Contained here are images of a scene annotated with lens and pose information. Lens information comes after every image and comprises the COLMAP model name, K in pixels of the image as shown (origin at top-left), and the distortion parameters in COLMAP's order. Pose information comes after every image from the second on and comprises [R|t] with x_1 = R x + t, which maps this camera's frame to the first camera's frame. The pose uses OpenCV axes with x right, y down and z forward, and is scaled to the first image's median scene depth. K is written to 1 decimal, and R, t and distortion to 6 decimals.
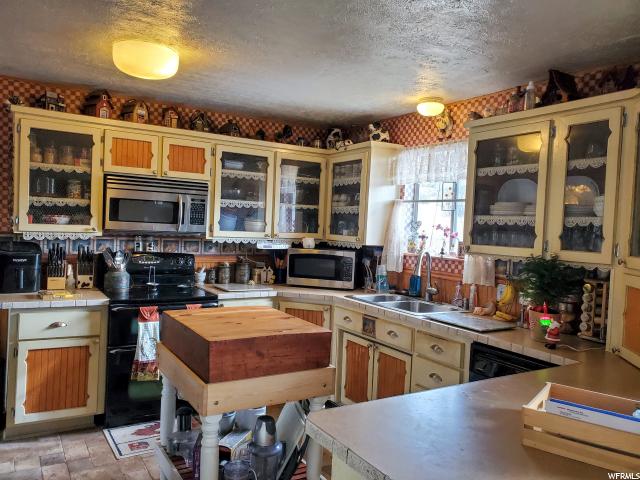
lens RADIAL K [[496.8, 0, 313.5], [0, 496.8, 243.9], [0, 0, 1]] dist [-0.004565, -0.033040]
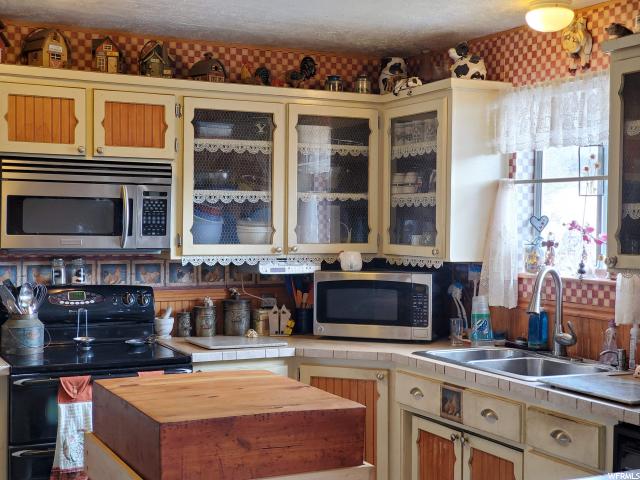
lens RADIAL K [[951.4, 0, 323.2], [0, 951.4, 238.9], [0, 0, 1]] dist [-0.003843, 0.000000]
pose [[0.996084, -0.033209, -0.081935, 0.053075], [0.030957, 0.999111, -0.028609, 0.003207], [0.082812, 0.025961, 0.996227, -0.094938]]
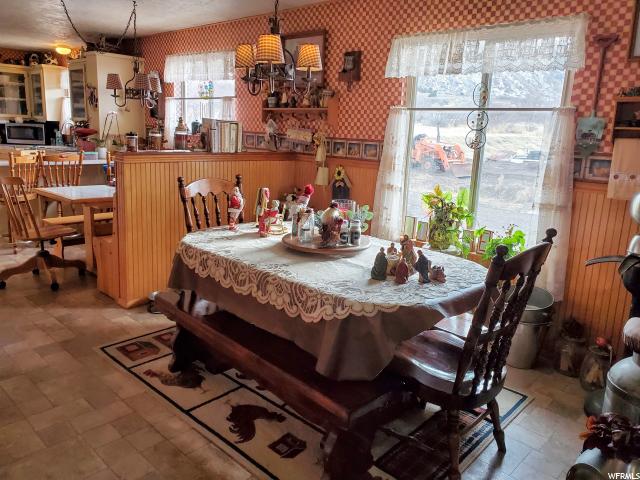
lens RADIAL K [[496.8, 0, 320.7], [0, 496.8, 236.4], [0, 0, 1]] dist [-0.004565, -0.033040]
pose [[0.960524, -0.055485, 0.272608, 0.591214], [0.003708, 0.982375, 0.186882, 0.091983], [-0.278172, -0.178494, 0.943801, -1.203641]]
